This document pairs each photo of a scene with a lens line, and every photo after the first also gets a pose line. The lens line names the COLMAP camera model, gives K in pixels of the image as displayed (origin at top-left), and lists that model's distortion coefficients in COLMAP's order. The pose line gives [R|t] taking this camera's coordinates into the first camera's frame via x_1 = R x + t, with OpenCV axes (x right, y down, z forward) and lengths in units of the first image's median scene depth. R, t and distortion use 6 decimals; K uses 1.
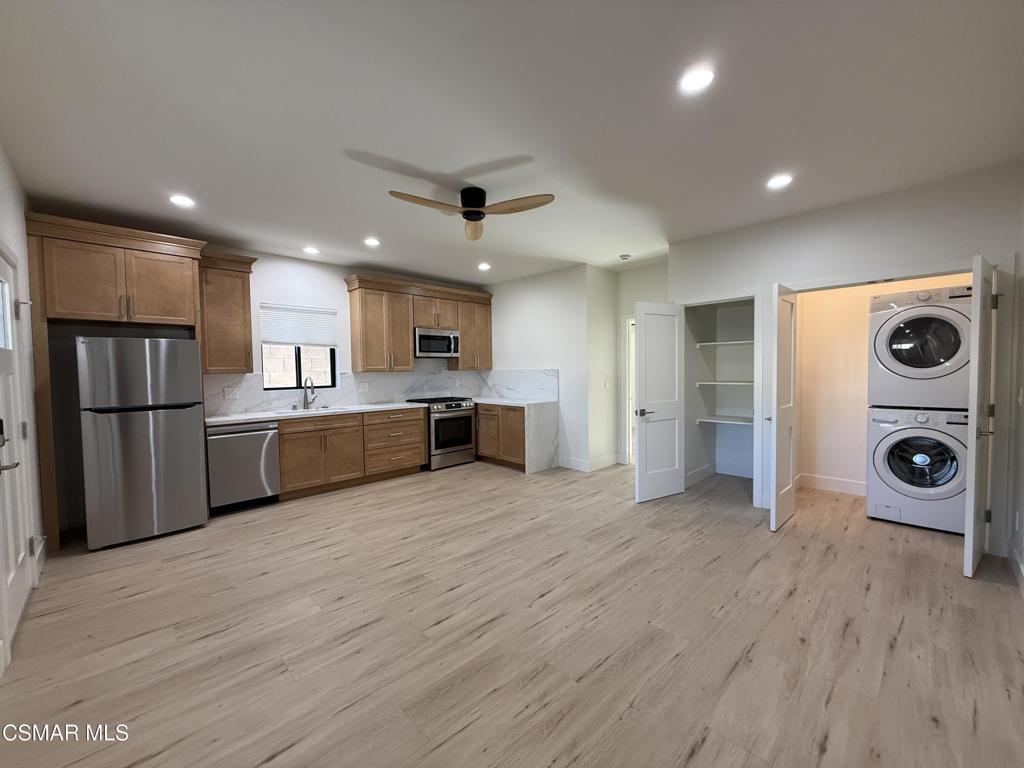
lens RADIAL K [[407.5, 0, 510.7], [0, 407.5, 385.1], [0, 0, 1]] dist [-0.001120, 0.000062]
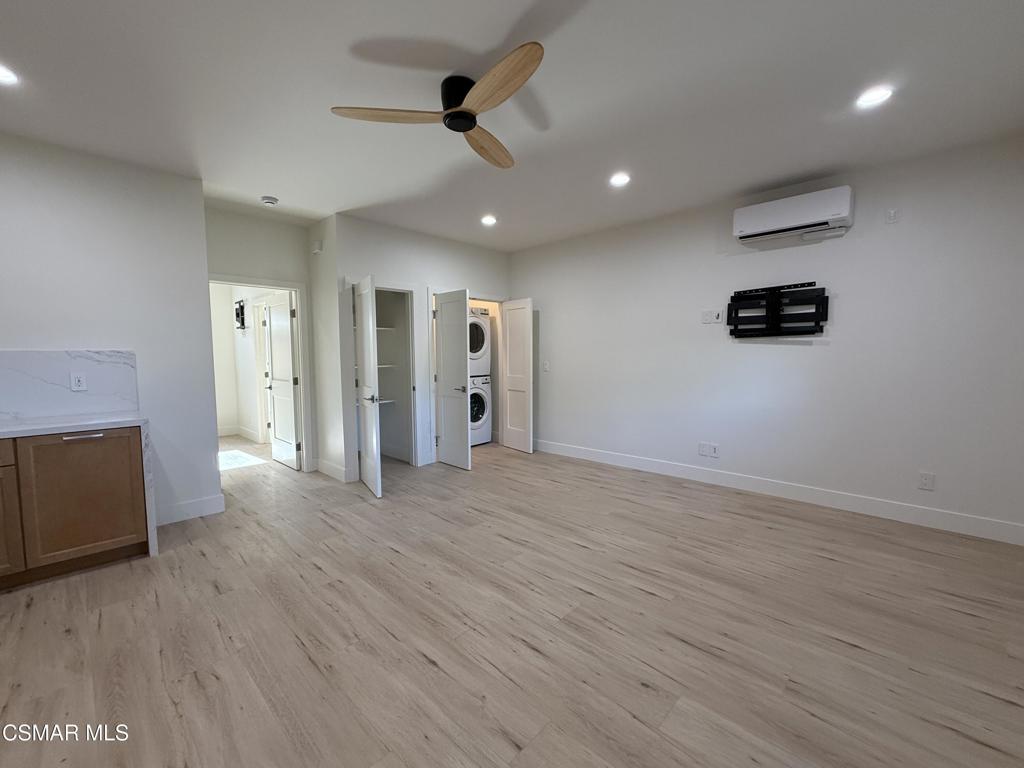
lens RADIAL K [[431.5, 0, 512.0], [0, 431.5, 384.0], [0, 0, 1]] dist [-0.000752, 0.000147]
pose [[-0.037519, -0.057246, 0.997655, -0.888632], [0.048697, 0.997067, 0.059043, -0.009002], [-0.998109, 0.050798, -0.034622, 1.004803]]
